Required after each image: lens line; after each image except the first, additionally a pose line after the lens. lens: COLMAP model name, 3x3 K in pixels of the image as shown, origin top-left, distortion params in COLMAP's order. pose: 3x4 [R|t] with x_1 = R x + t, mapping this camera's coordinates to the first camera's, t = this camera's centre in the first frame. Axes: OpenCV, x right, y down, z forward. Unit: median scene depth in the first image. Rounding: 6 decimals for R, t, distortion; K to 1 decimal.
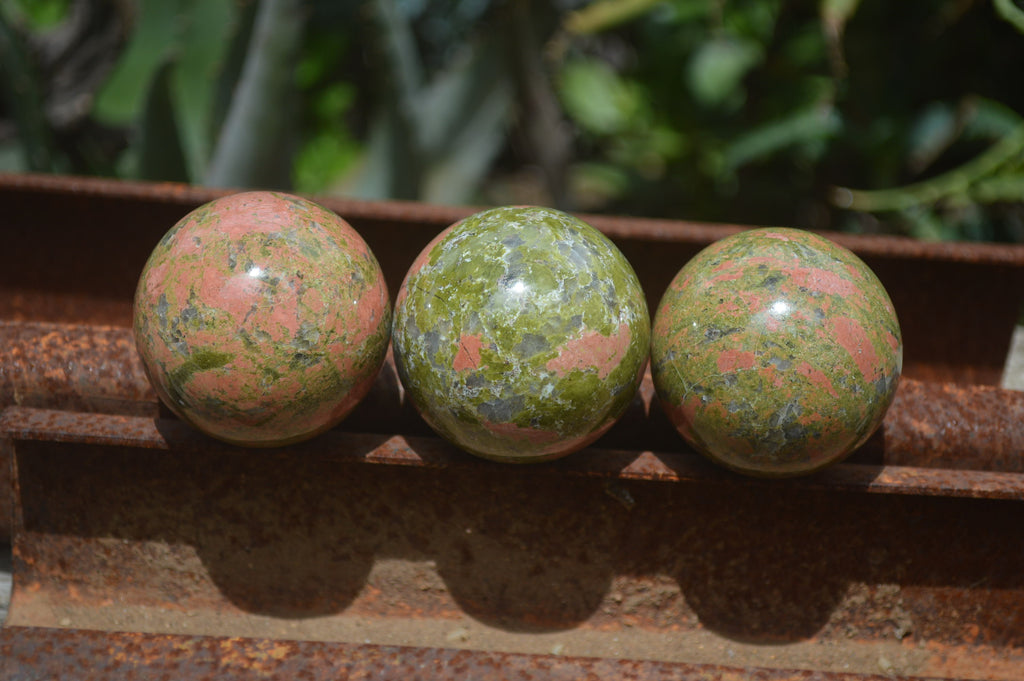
lens RADIAL K [[2306.0, 0, 511.8], [0, 2306.0, 340.5], [0, 0, 1]] dist [0.046015, 0.000000]
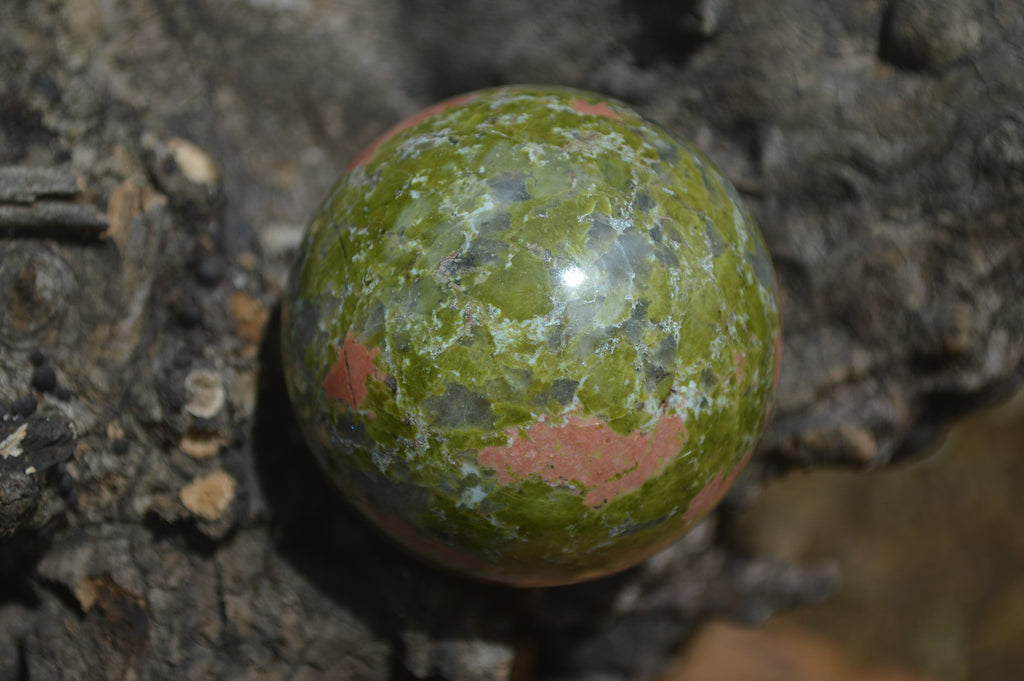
lens RADIAL K [[2306.0, 0, 512.2], [0, 2306.0, 340.7], [0, 0, 1]] dist [0.046015, 0.000000]
pose [[0.904192, 0.344240, -0.252855, 0.138377], [-0.276642, 0.923029, 0.267370, -0.146217], [0.325432, -0.171804, 0.929827, 0.541463]]
